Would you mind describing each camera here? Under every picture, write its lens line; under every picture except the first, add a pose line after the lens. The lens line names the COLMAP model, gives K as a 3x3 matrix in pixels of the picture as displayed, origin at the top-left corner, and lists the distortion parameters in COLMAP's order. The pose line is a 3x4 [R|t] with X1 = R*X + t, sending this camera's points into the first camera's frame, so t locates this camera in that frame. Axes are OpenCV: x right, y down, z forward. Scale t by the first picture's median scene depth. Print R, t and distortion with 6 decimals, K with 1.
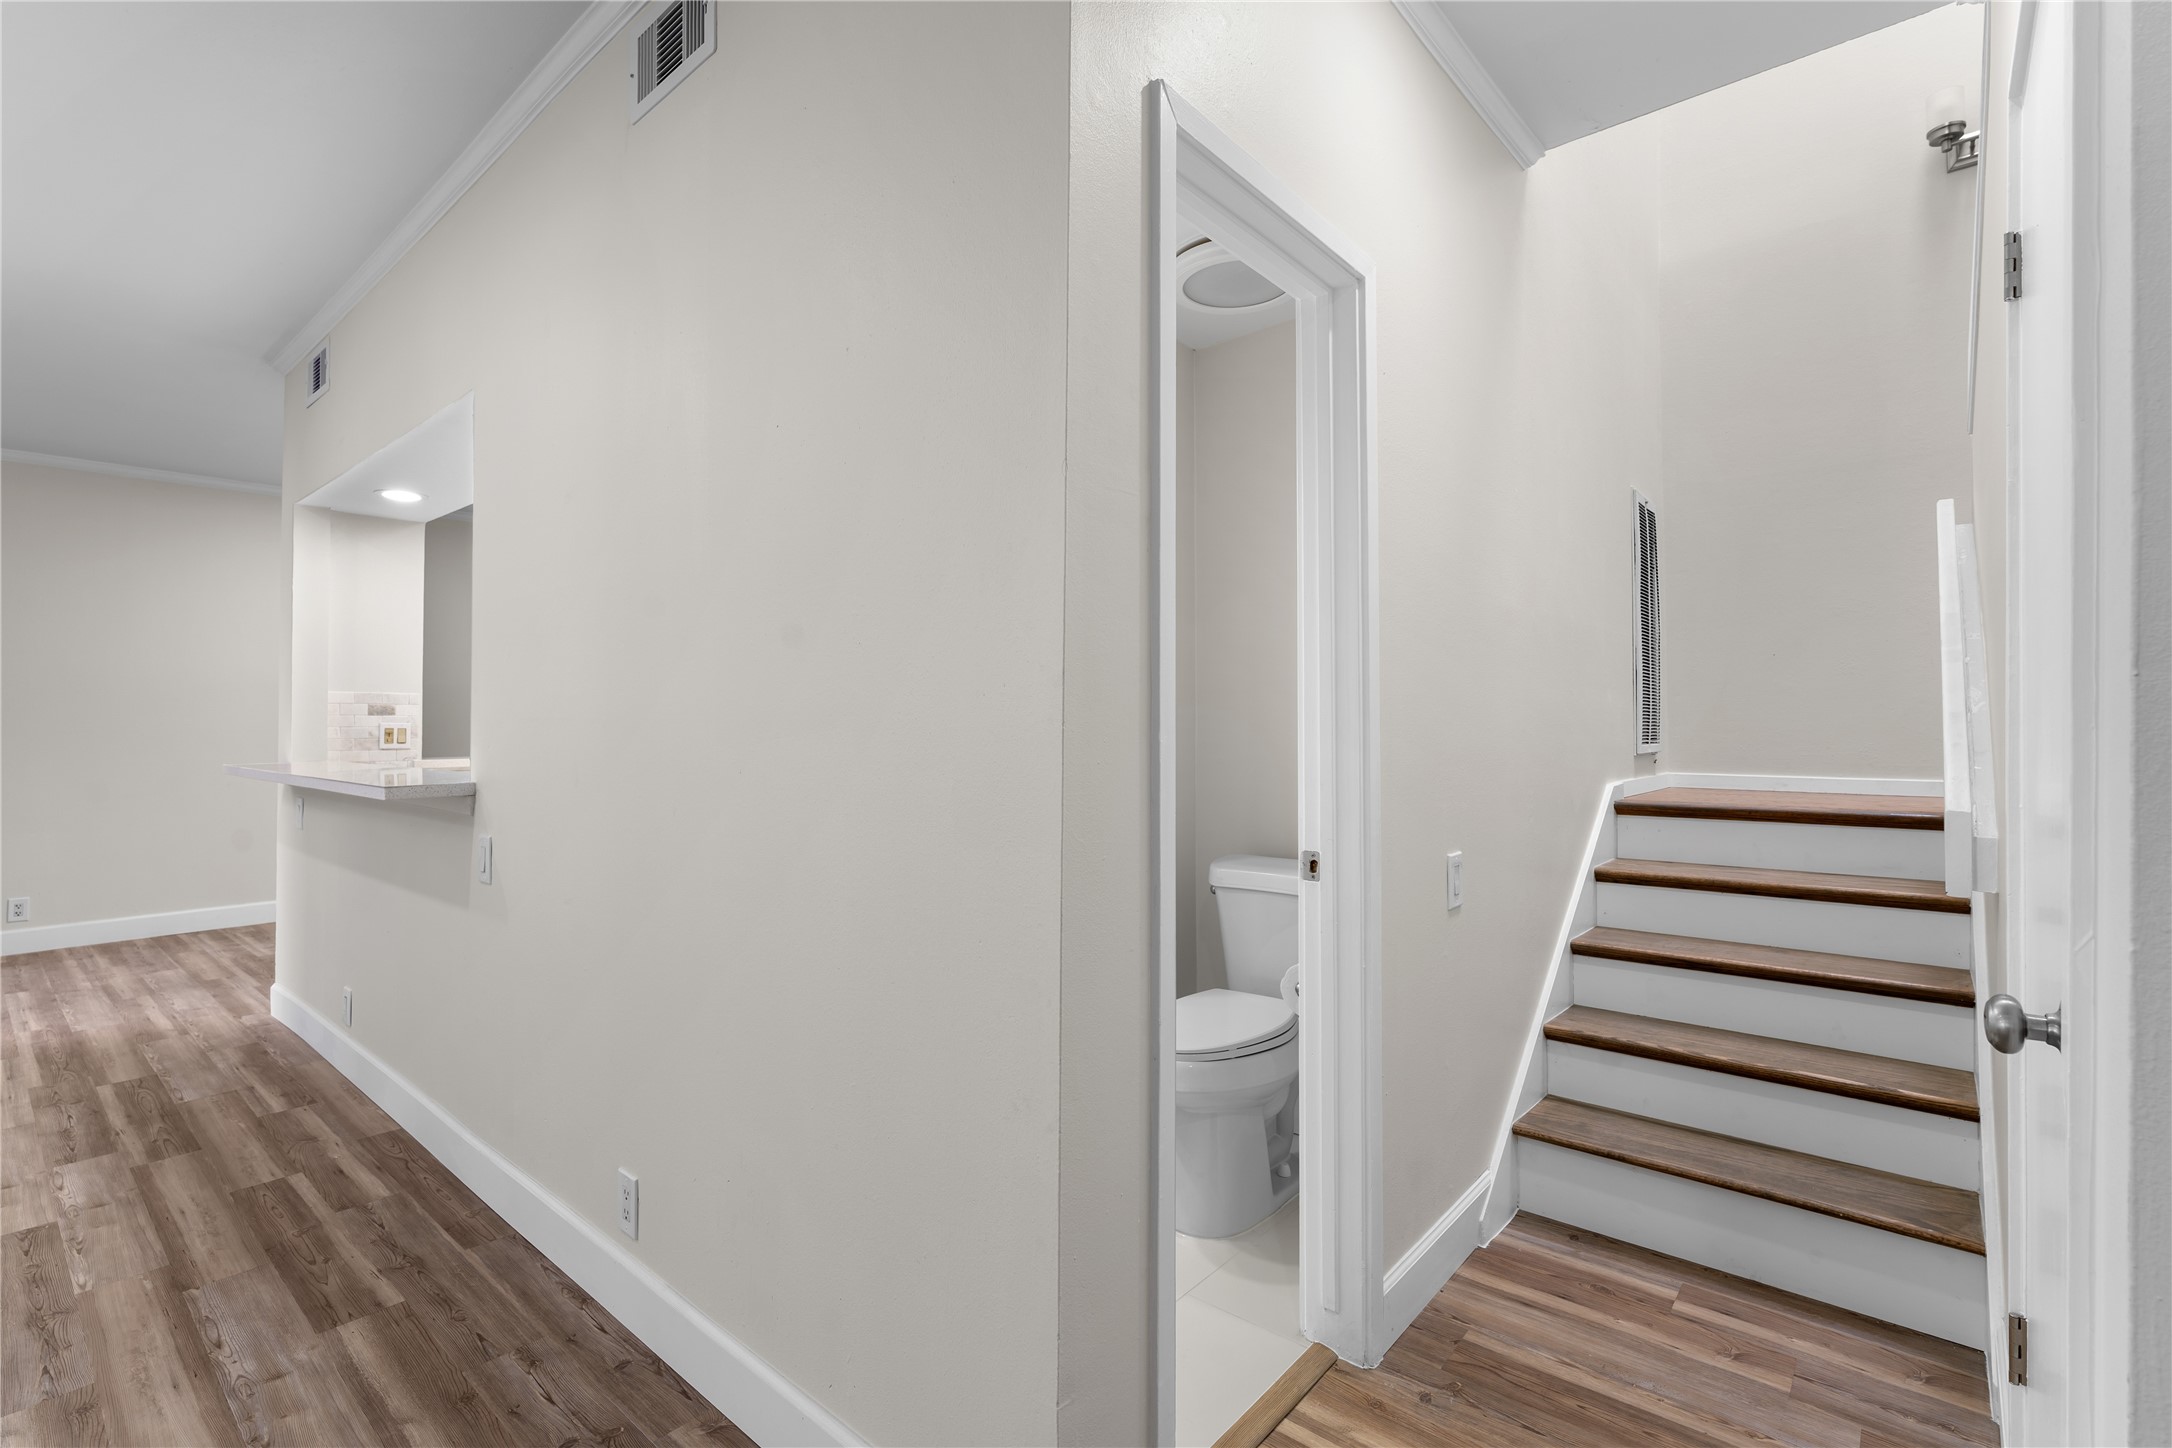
lens RADIAL K [[986.2, 0, 1039.8], [0, 986.2, 716.5], [0, 0, 1]] dist [0.000497, -0.000366]
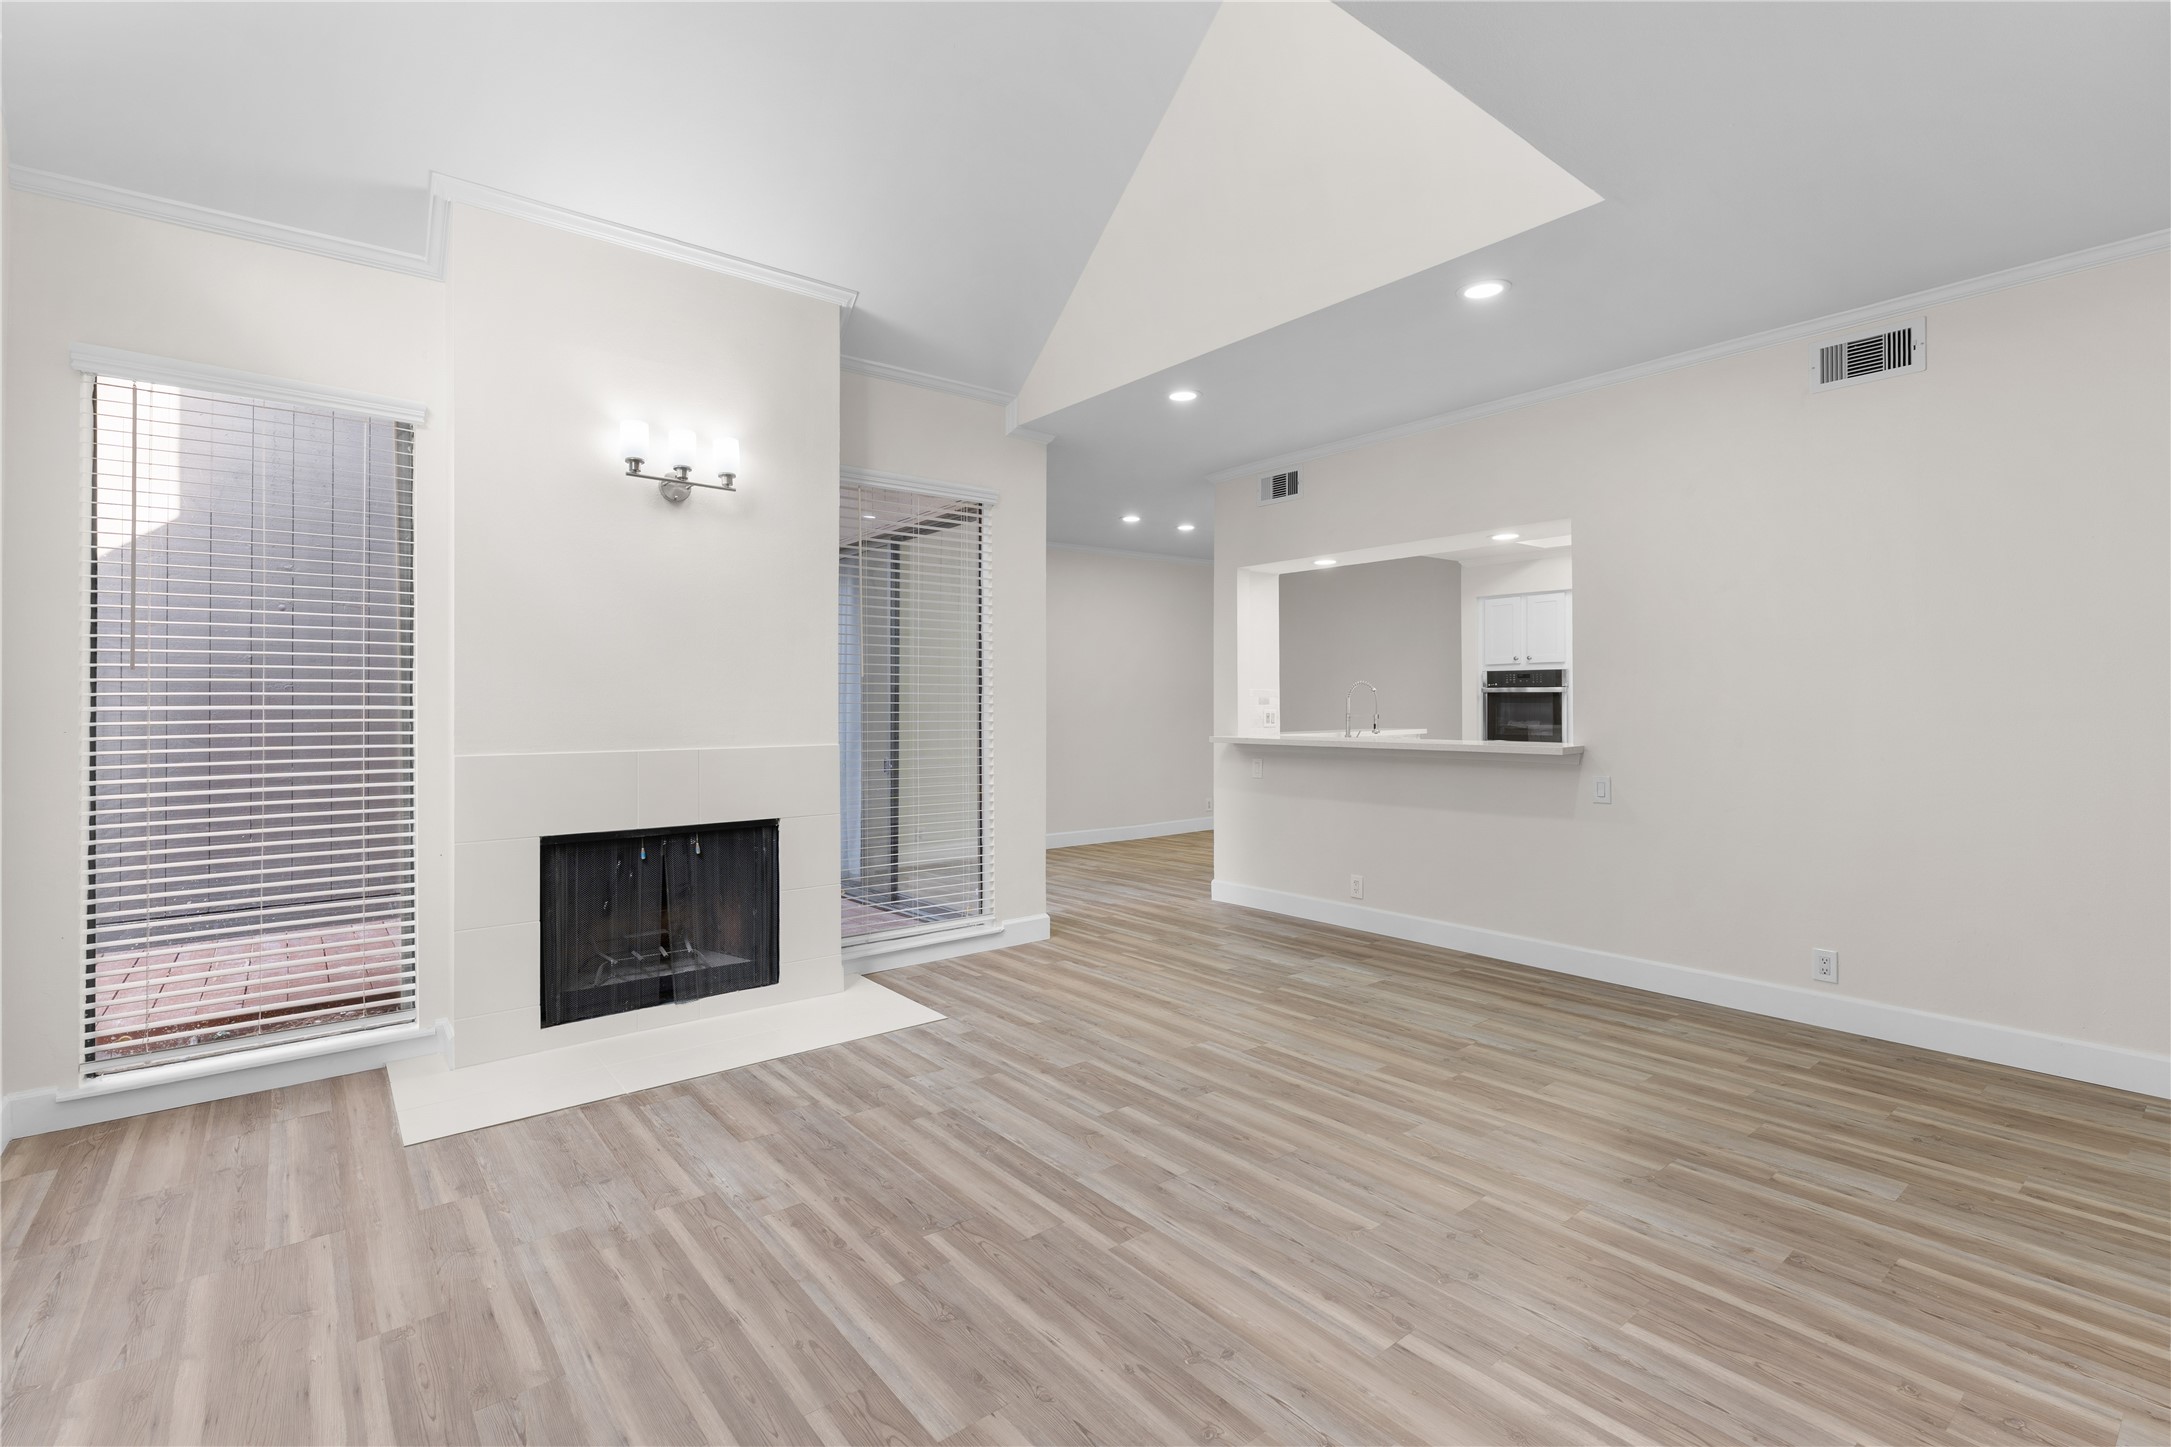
lens RADIAL K [[979.7, 0, 1048.7], [0, 979.7, 705.4], [0, 0, 1]] dist [-0.000466, -0.000237]
pose [[0.983579, 0.000120, -0.180476, -1.461066], [0.002115, 0.999923, 0.012191, -0.037868], [0.180464, -0.012373, 0.983504, -1.064540]]
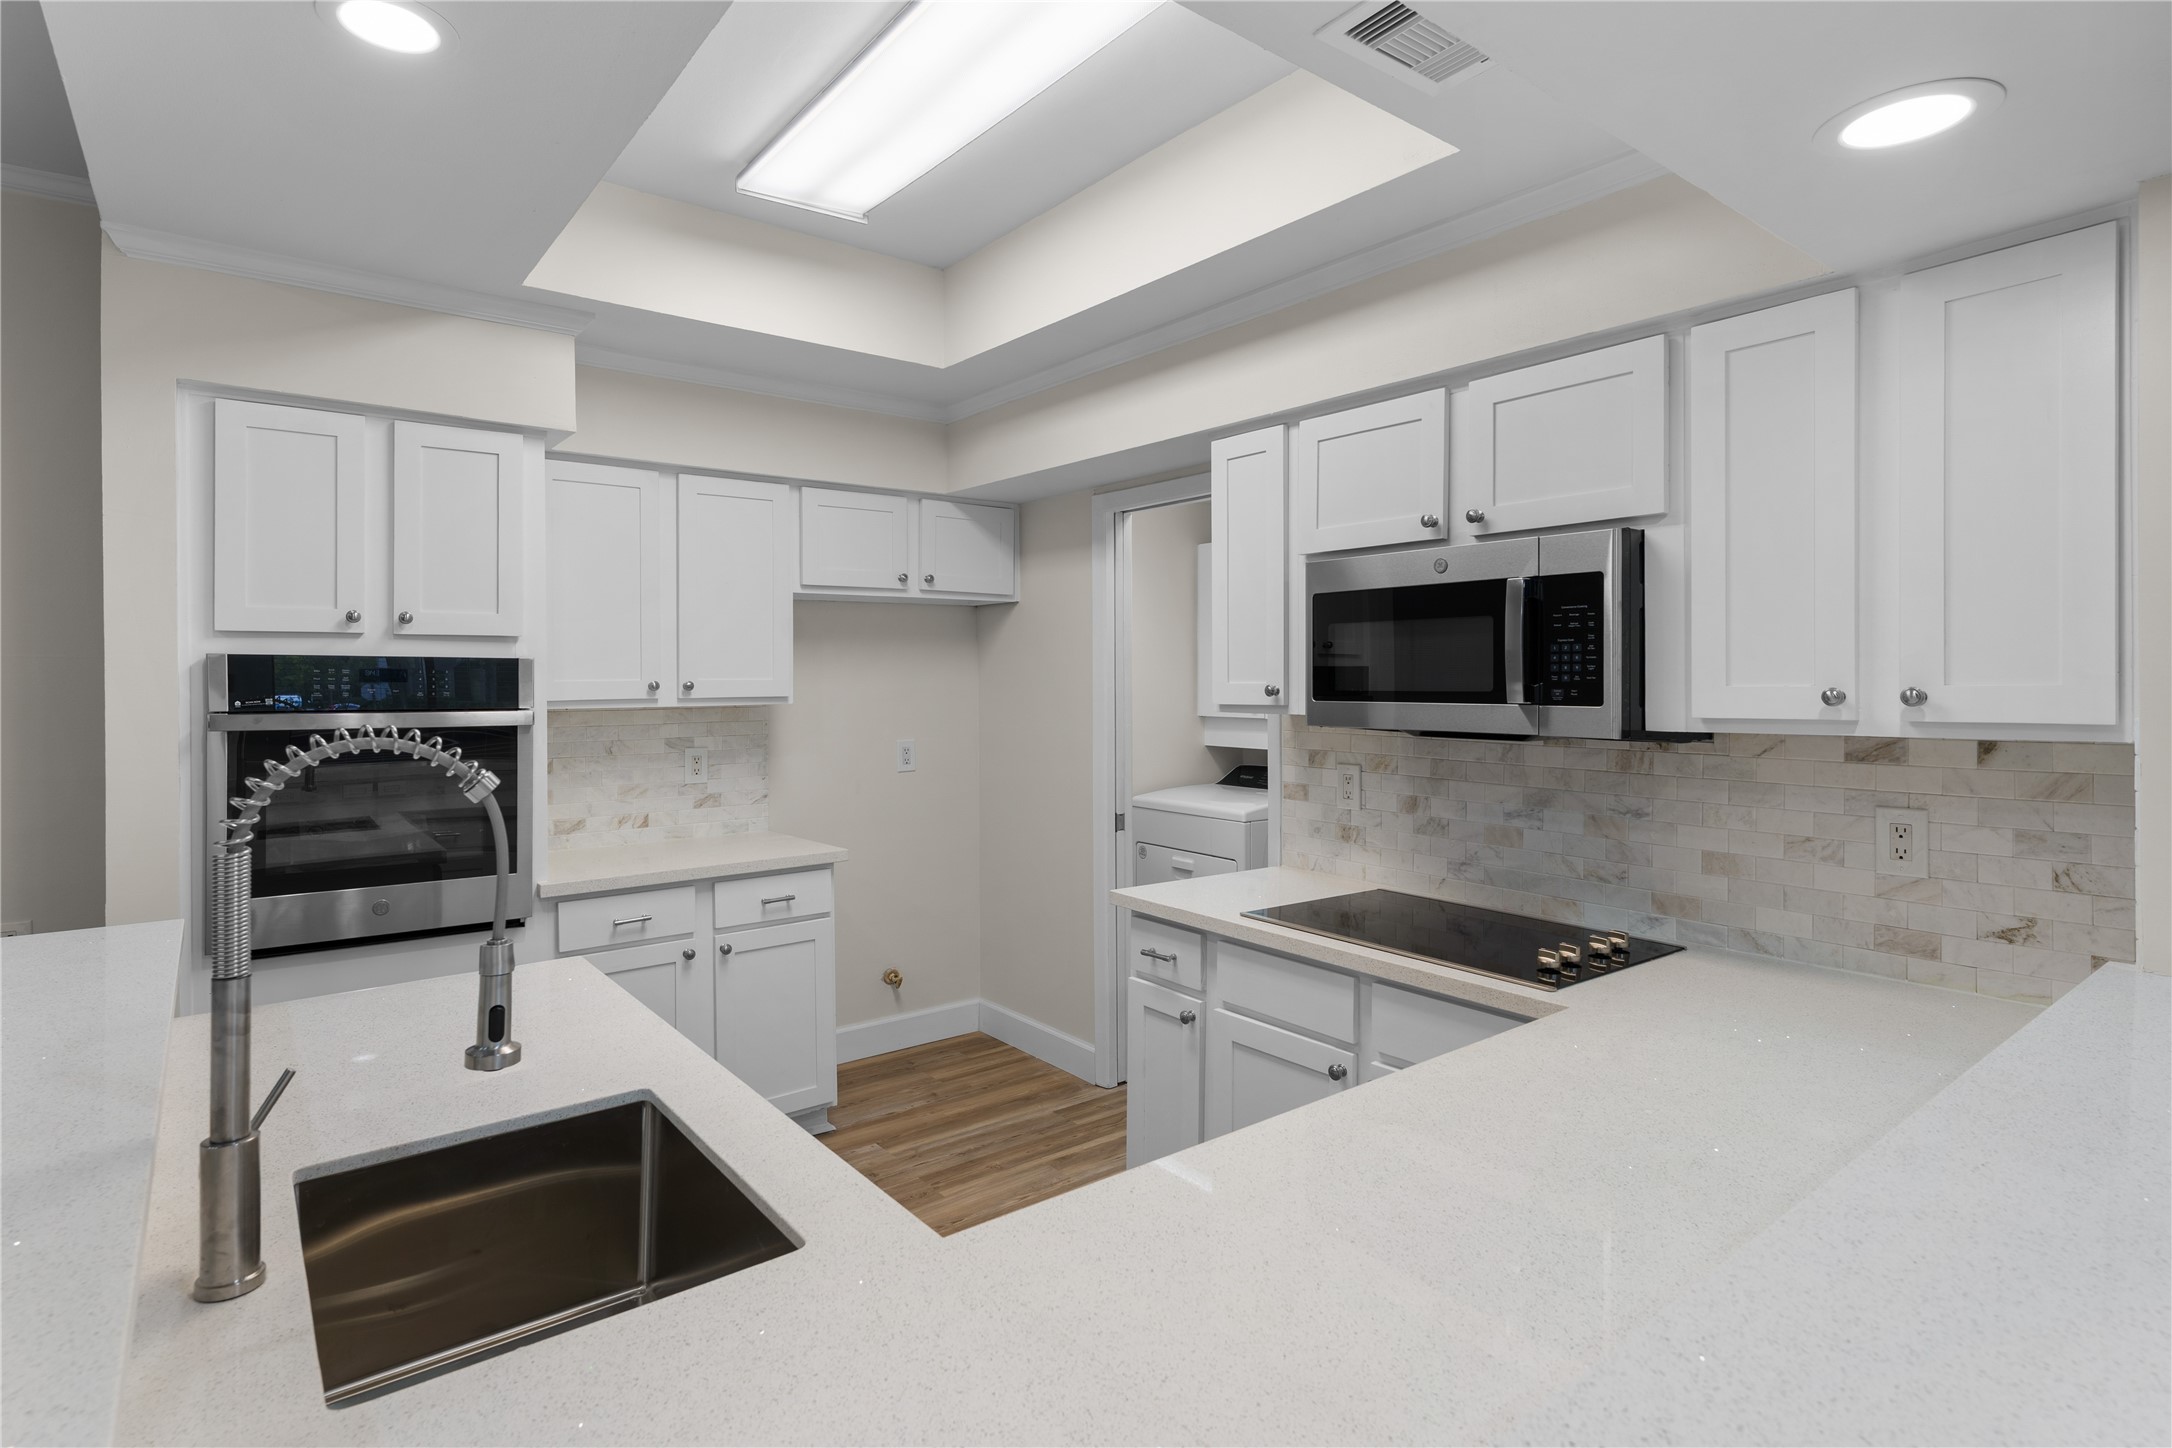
lens RADIAL K [[1083.5, 0, 1067.5], [0, 1083.5, 697.5], [0, 0, 1]] dist [0.006303, -0.000126]
pose [[0.172566, -0.013880, 0.984900, -1.497843], [-0.008114, 0.999847, 0.015513, -0.097373], [-0.984965, -0.010668, 0.172427, 1.806670]]
